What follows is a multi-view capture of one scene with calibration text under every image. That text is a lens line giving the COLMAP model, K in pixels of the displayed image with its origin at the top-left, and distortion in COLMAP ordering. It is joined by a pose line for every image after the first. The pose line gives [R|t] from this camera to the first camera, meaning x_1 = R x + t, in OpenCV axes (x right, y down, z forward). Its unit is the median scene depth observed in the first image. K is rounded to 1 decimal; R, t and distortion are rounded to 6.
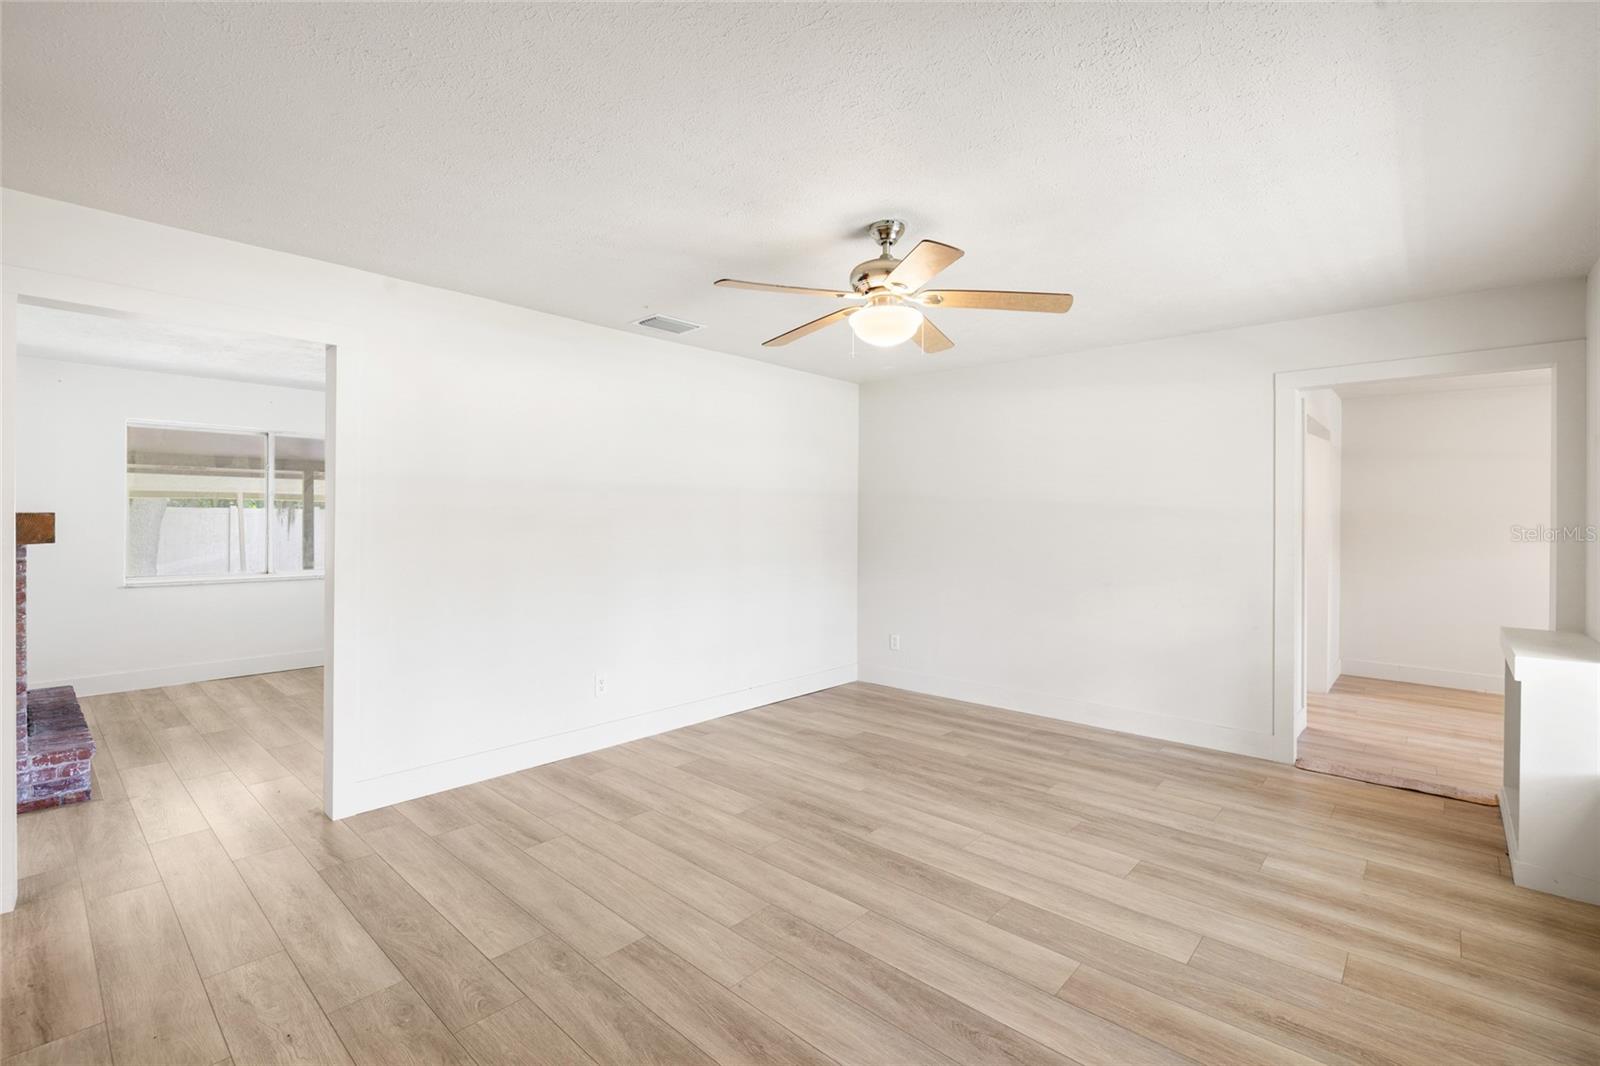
lens RADIAL K [[718.4, 0, 801.1], [0, 718.4, 519.2], [0, 0, 1]] dist [-0.004325, 0.000406]
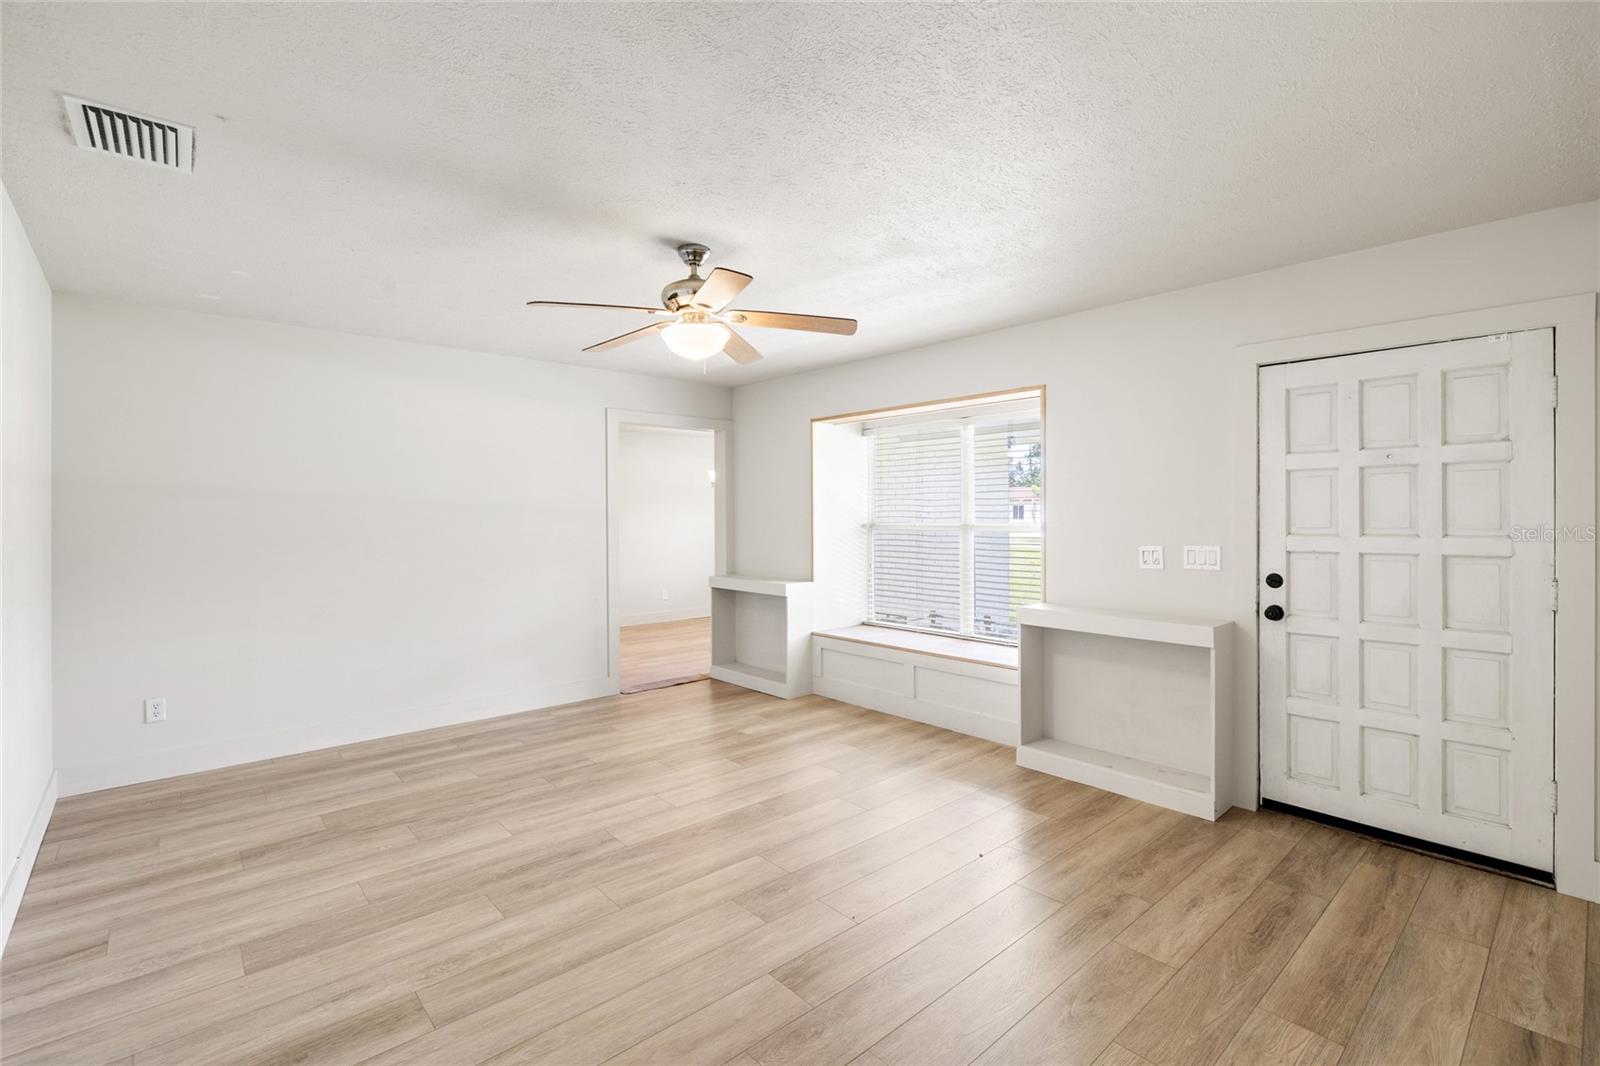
lens RADIAL K [[718.4, 0, 801.1], [0, 718.4, 519.2], [0, 0, 1]] dist [-0.004325, 0.000406]
pose [[0.104672, -0.011732, 0.994438, -0.835991], [0.007472, 0.999911, 0.011010, -0.009941], [-0.994479, 0.006278, 0.104751, 0.640260]]
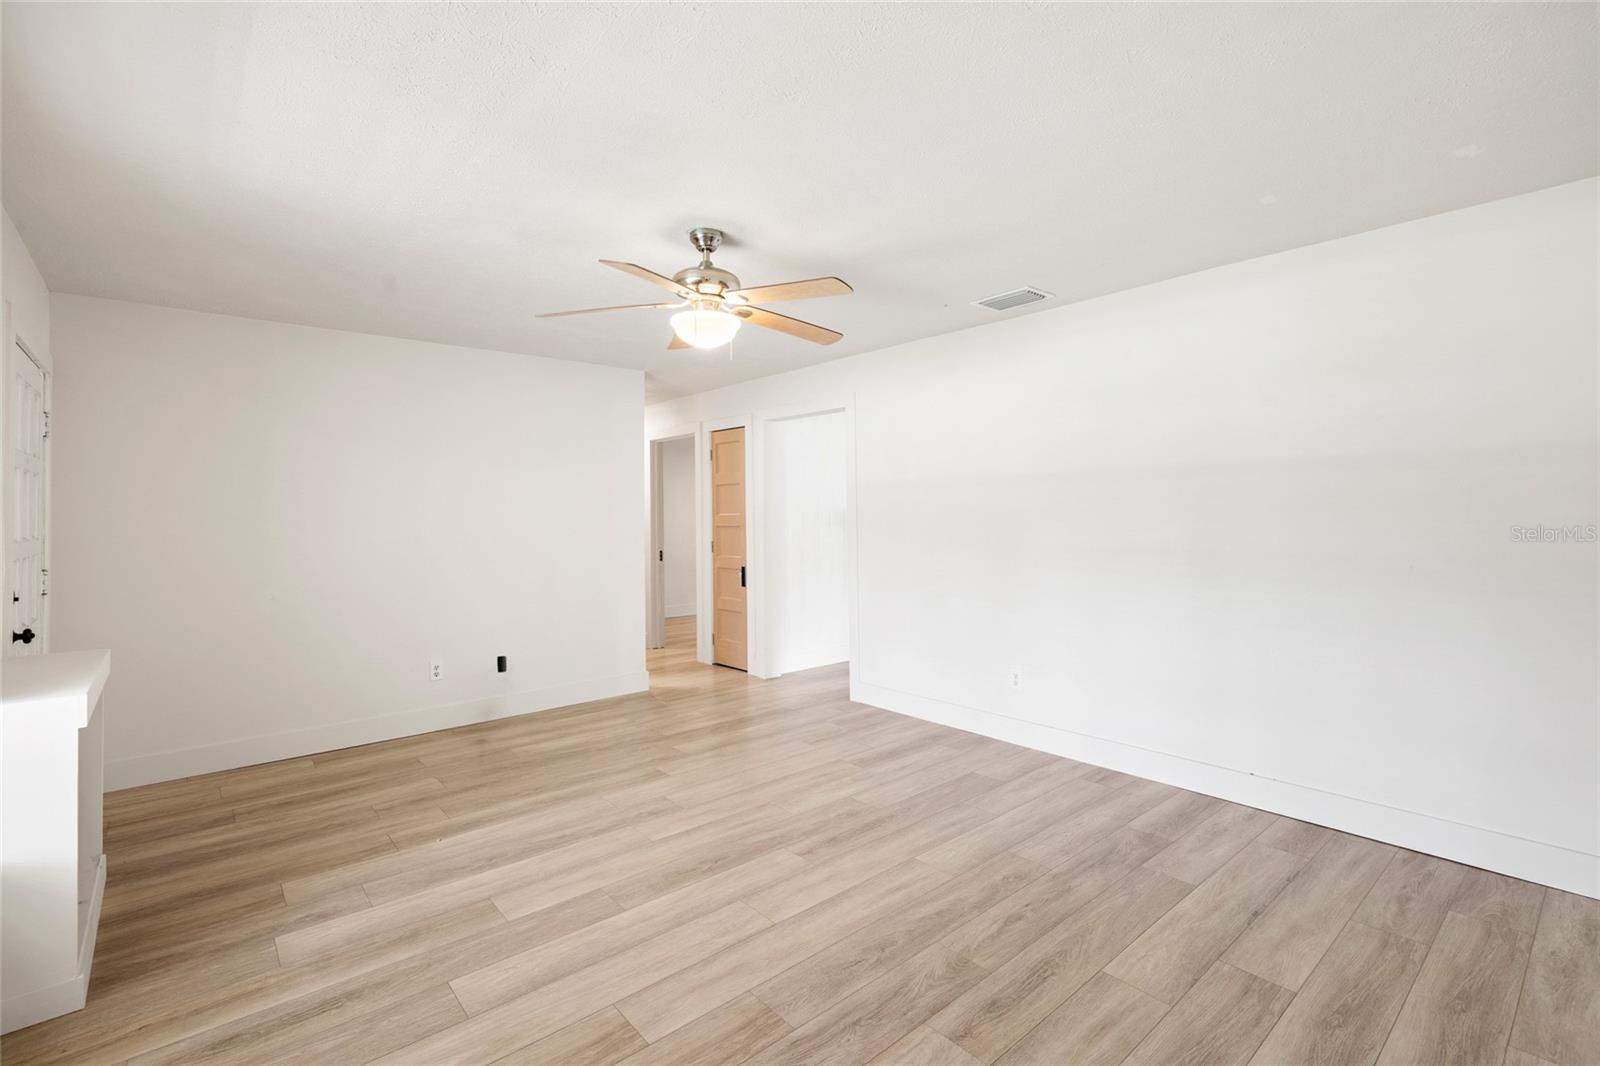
lens RADIAL K [[718.4, 0, 801.1], [0, 718.4, 519.2], [0, 0, 1]] dist [-0.004325, 0.000406]
pose [[-0.124820, 0.001993, -0.992177, 0.996227], [0.008056, 0.999967, 0.000995, 0.007073], [0.992147, -0.007869, -0.124832, 1.113545]]
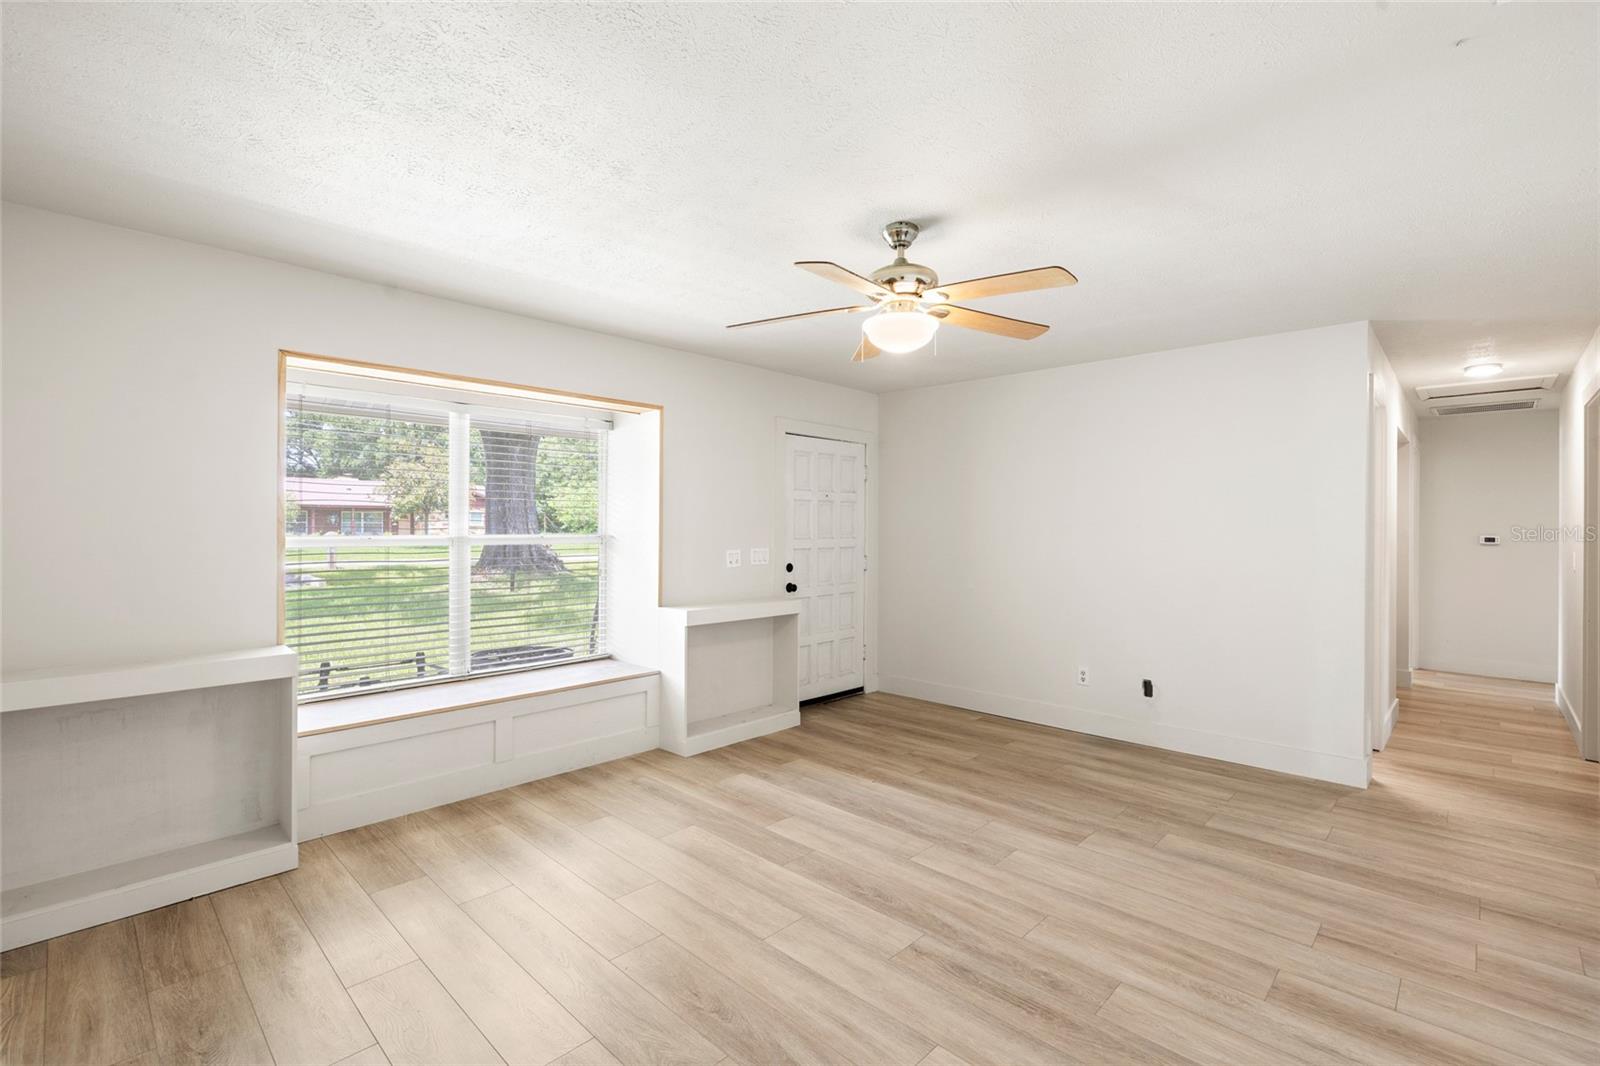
lens RADIAL K [[718.4, 0, 801.1], [0, 718.4, 519.2], [0, 0, 1]] dist [-0.004325, 0.000406]
pose [[-0.999539, -0.010445, 0.028500, 0.195497], [-0.010613, 0.999927, -0.005739, -0.006106], [-0.028438, -0.006039, -0.999577, 1.745503]]
